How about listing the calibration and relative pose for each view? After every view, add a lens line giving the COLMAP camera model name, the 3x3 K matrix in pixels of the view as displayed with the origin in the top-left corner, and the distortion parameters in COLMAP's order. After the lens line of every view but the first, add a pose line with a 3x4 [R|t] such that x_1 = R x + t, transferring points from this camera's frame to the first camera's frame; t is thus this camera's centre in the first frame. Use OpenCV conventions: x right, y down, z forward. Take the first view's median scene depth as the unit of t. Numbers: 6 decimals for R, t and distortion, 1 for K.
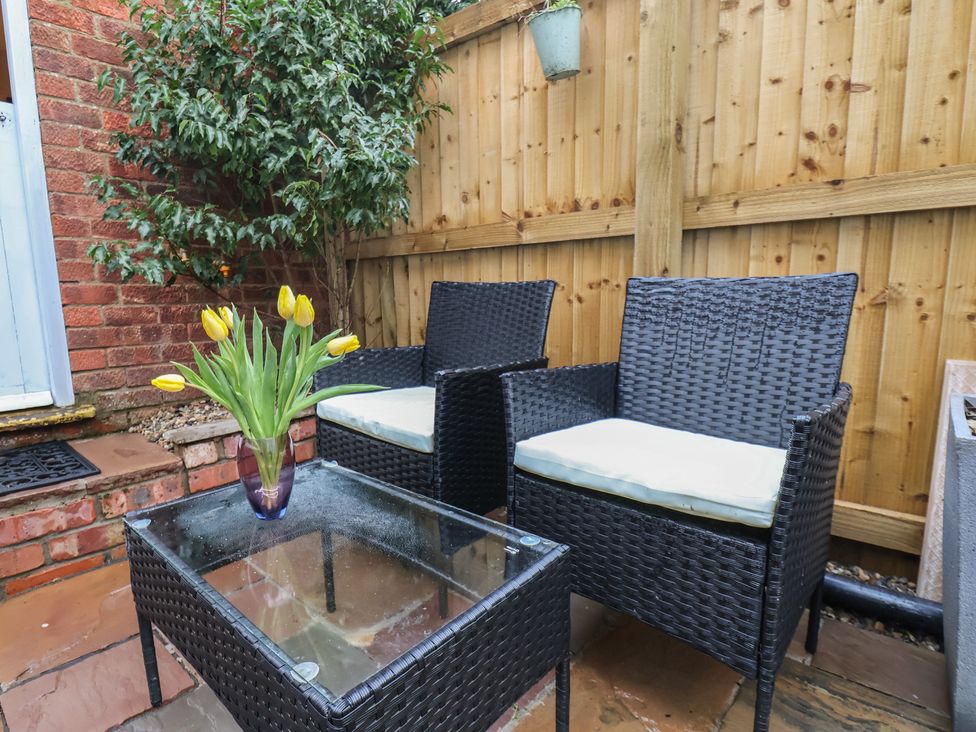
lens RADIAL K [[514.4, 0, 488.0], [0, 514.4, 366.0], [0, 0, 1]] dist [0.001293, -0.019217]
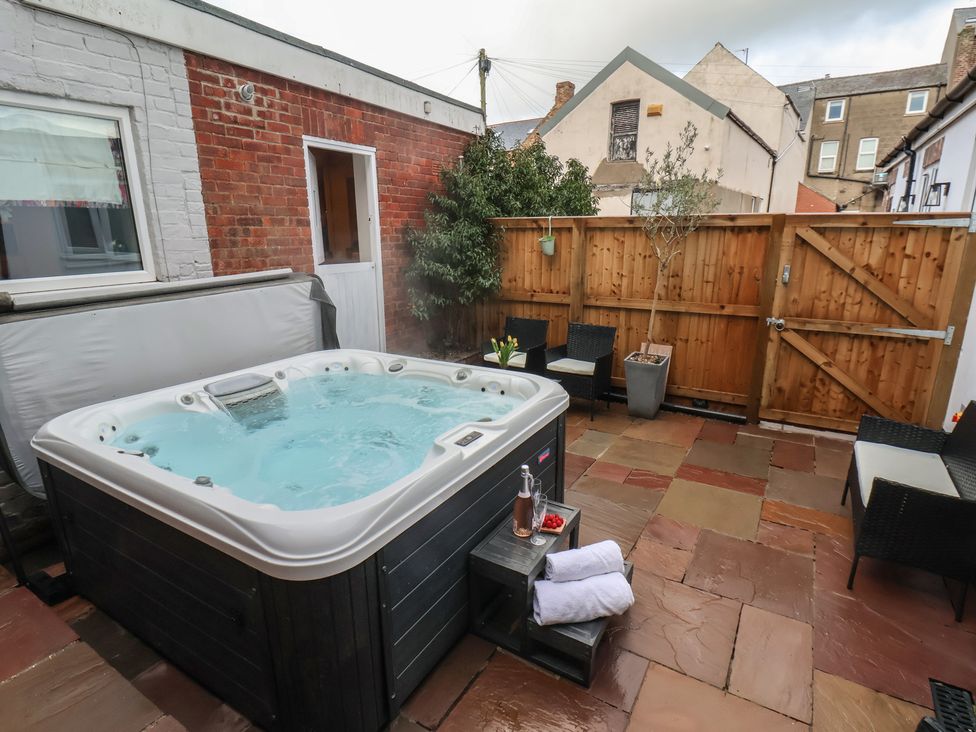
lens RADIAL K [[514.4, 0, 488.0], [0, 514.4, 366.0], [0, 0, 1]] dist [0.001293, -0.019217]
pose [[0.988975, -0.030000, 0.145011, -0.758265], [0.013198, 0.993223, 0.115471, -0.251624], [-0.147493, -0.112284, 0.982669, -2.318900]]
